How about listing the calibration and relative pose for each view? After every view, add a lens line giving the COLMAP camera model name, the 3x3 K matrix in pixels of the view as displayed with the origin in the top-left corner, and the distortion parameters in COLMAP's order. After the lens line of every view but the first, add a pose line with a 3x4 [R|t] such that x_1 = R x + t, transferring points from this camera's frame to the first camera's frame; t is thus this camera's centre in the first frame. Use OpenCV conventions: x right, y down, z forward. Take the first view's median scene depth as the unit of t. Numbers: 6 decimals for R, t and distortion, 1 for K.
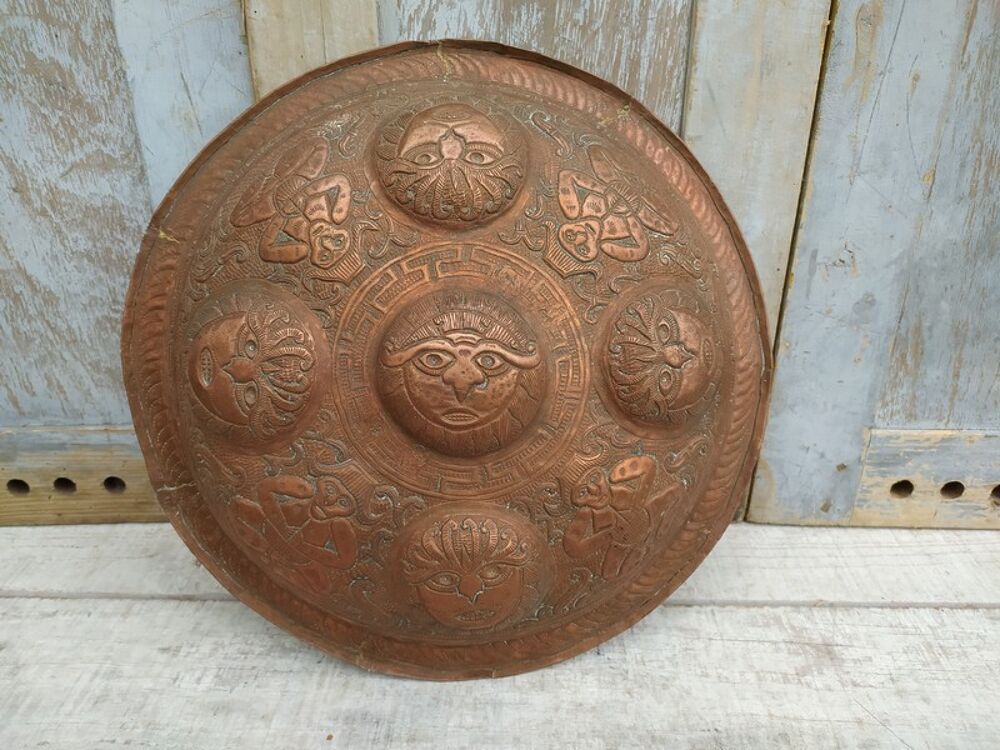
lens RADIAL K [[749.3, 0, 509.6], [0, 749.3, 376.4], [0, 0, 1]] dist [0.008675, -0.001726]
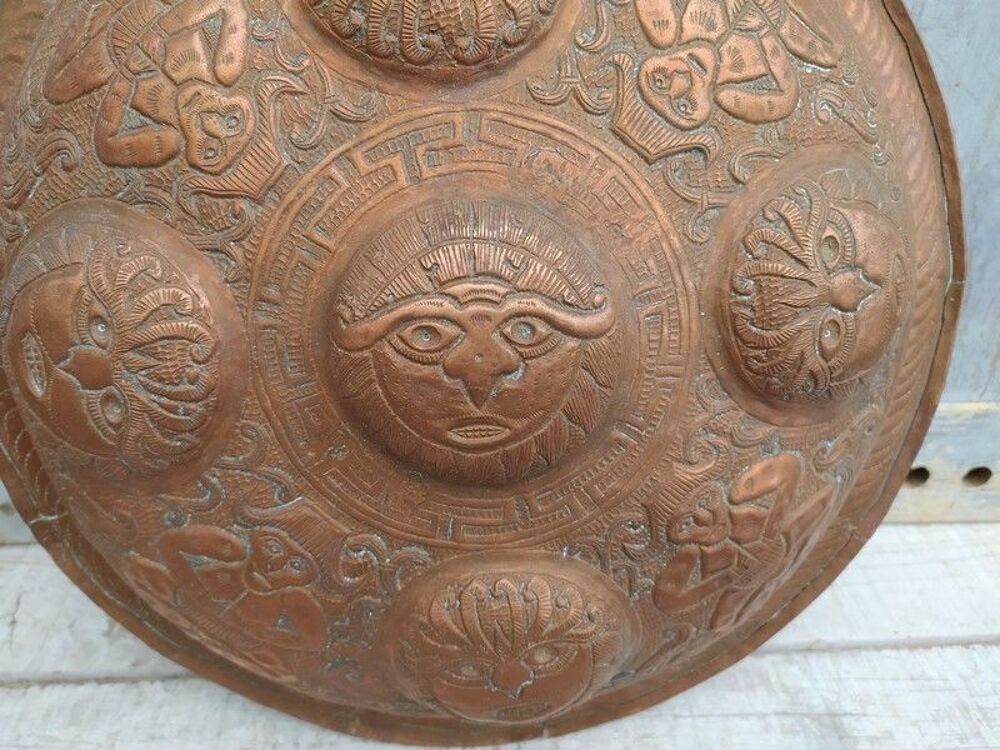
lens RADIAL K [[758.1, 0, 500.0], [0, 758.1, 375.0], [0, 0, 1]] dist [0.048738, -0.104101]
pose [[0.998174, -0.051740, -0.031183, -0.028587], [0.056767, 0.979899, 0.191247, -0.091125], [0.020661, -0.192668, 0.981046, 0.417785]]
